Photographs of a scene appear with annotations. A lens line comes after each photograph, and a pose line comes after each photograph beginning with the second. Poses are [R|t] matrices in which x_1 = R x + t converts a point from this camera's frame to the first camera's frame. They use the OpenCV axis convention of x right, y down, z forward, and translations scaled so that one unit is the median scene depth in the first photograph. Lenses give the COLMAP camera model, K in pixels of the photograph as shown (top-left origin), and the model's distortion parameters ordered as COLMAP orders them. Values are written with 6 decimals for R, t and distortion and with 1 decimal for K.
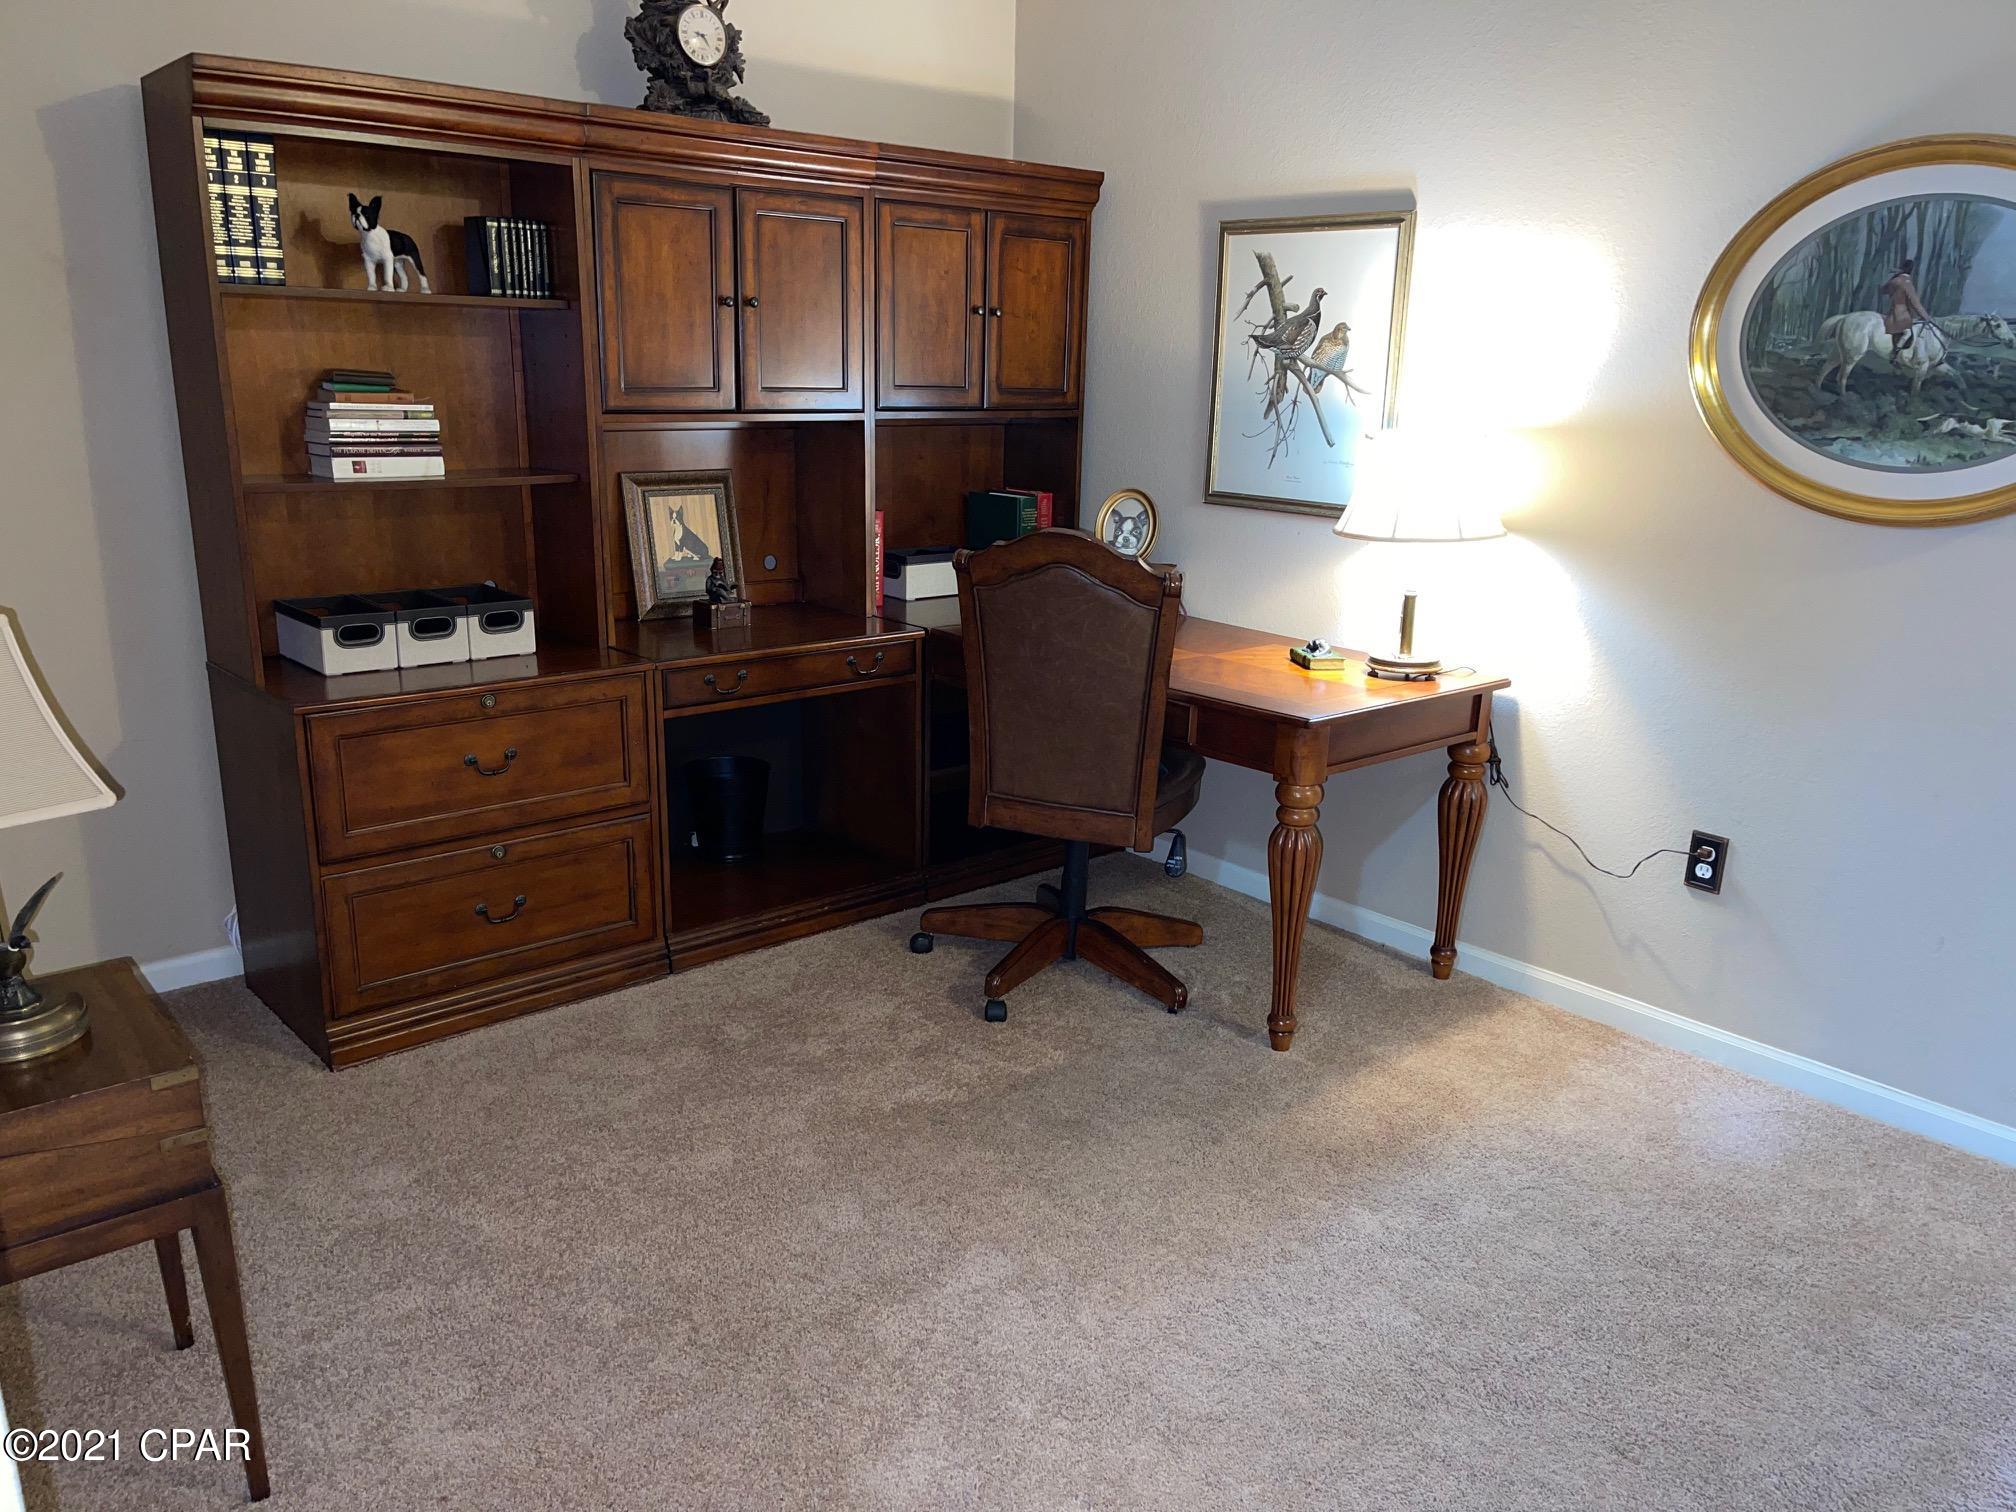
lens RADIAL K [[1518.2, 0, 1001.5], [0, 1518.2, 766.9], [0, 0, 1]] dist [0.069833, -0.088819]
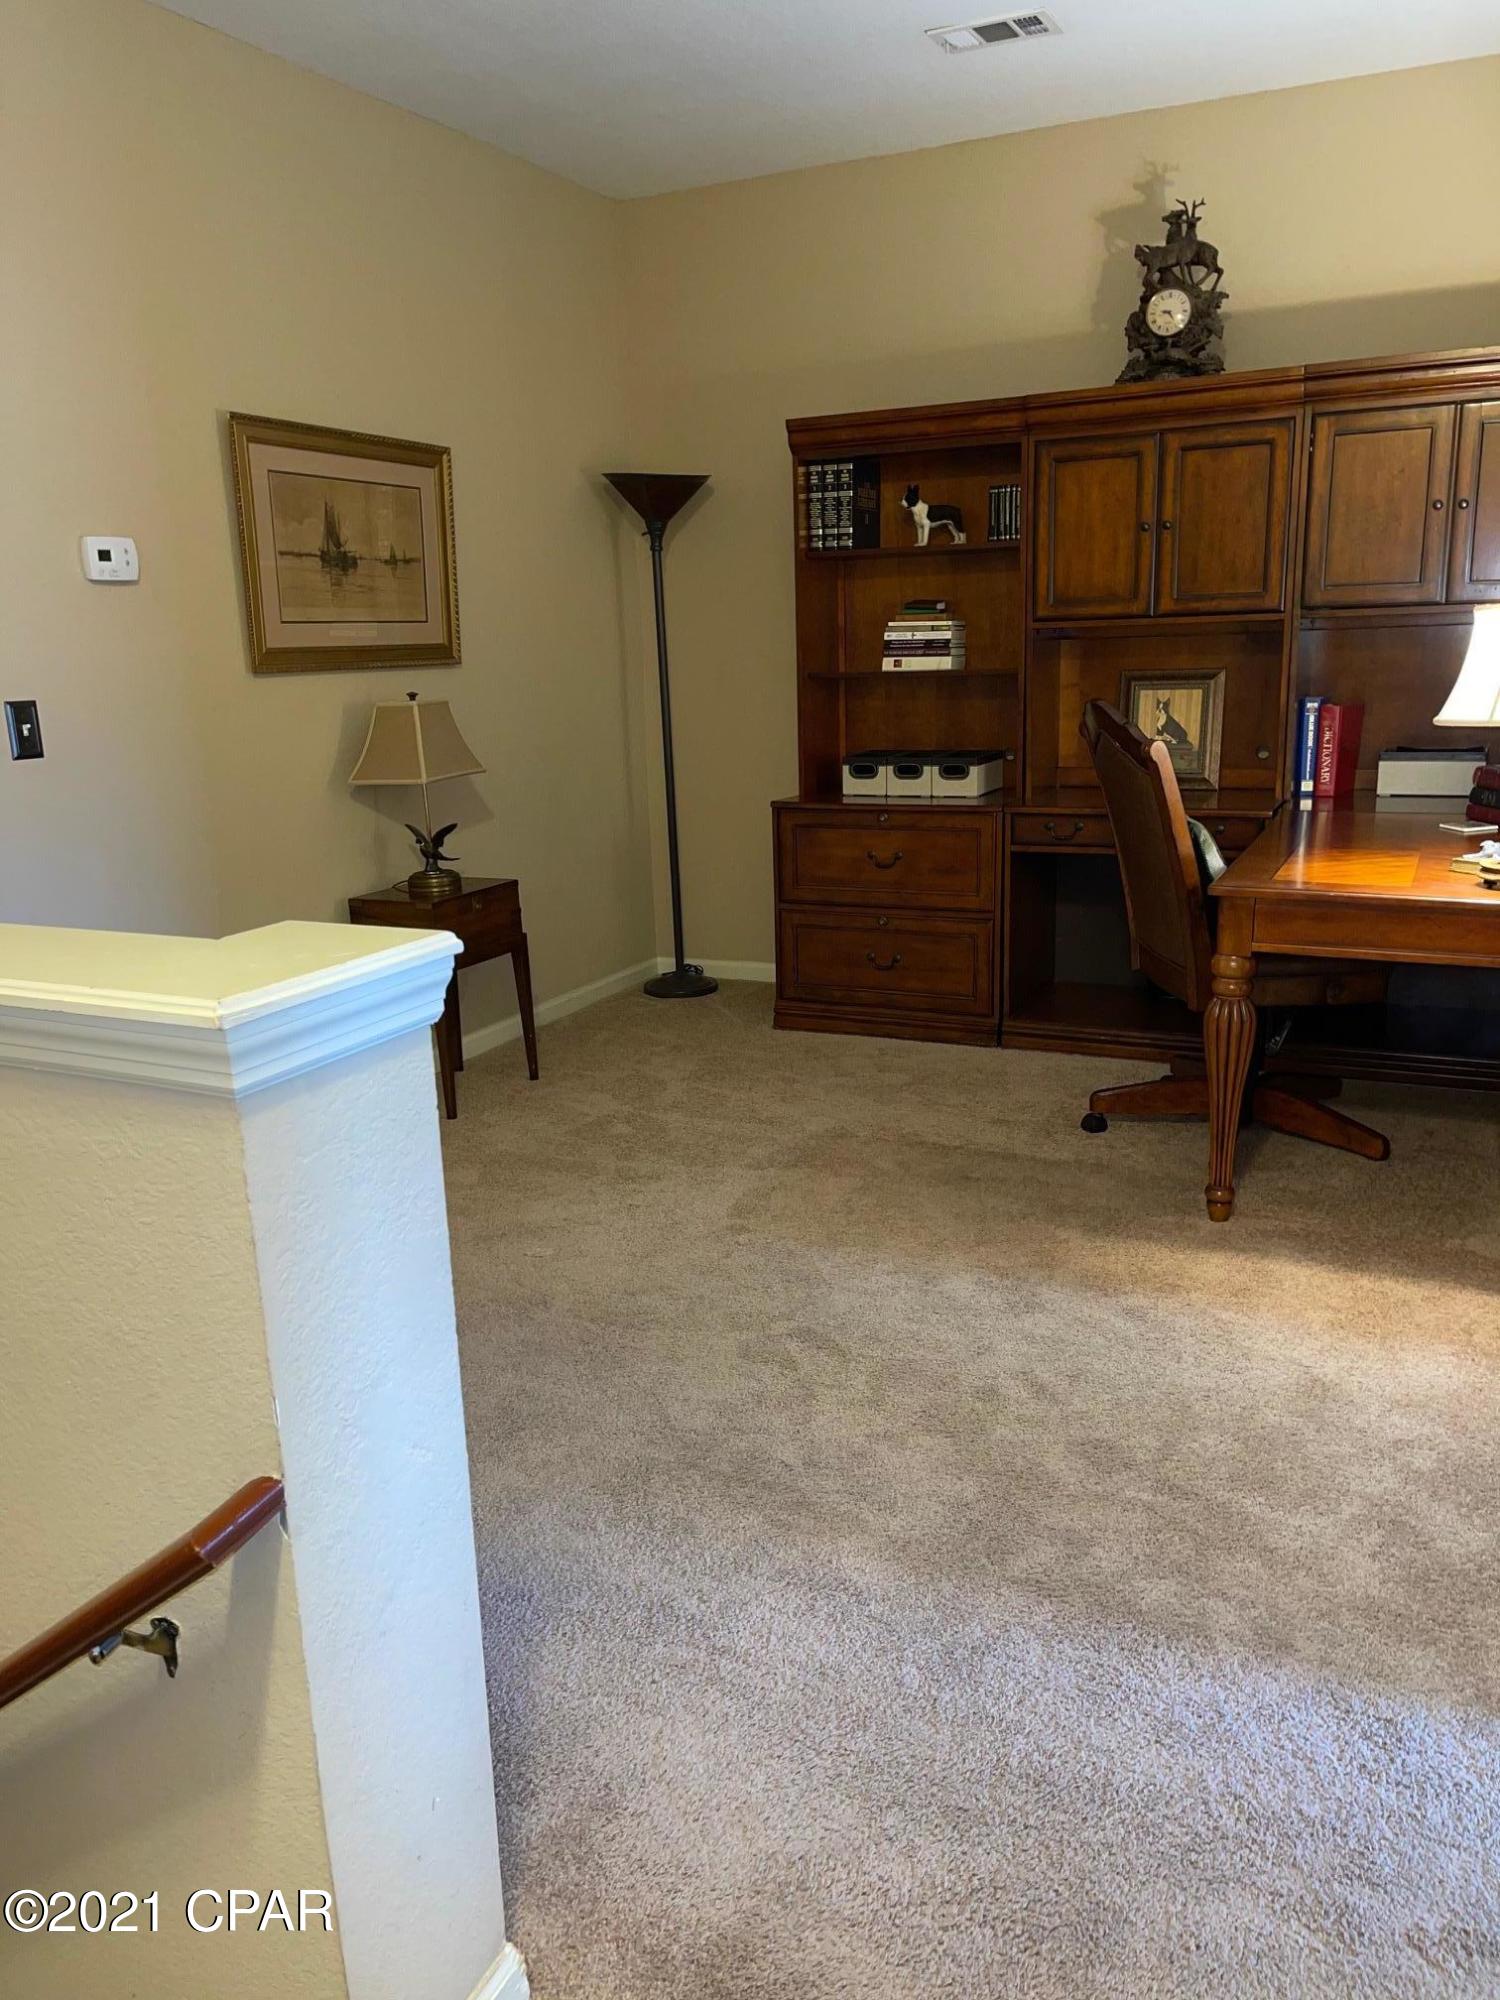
lens RADIAL K [[1506.1, 0, 750.0], [0, 1506.1, 1000.0], [0, 0, 1]] dist [0.069833, -0.088819]
pose [[0.395539, 0.185622, -0.899496, 0.920323], [-0.199332, 0.973370, 0.113214, -0.009349], [0.896558, 0.134518, 0.422006, 0.266476]]
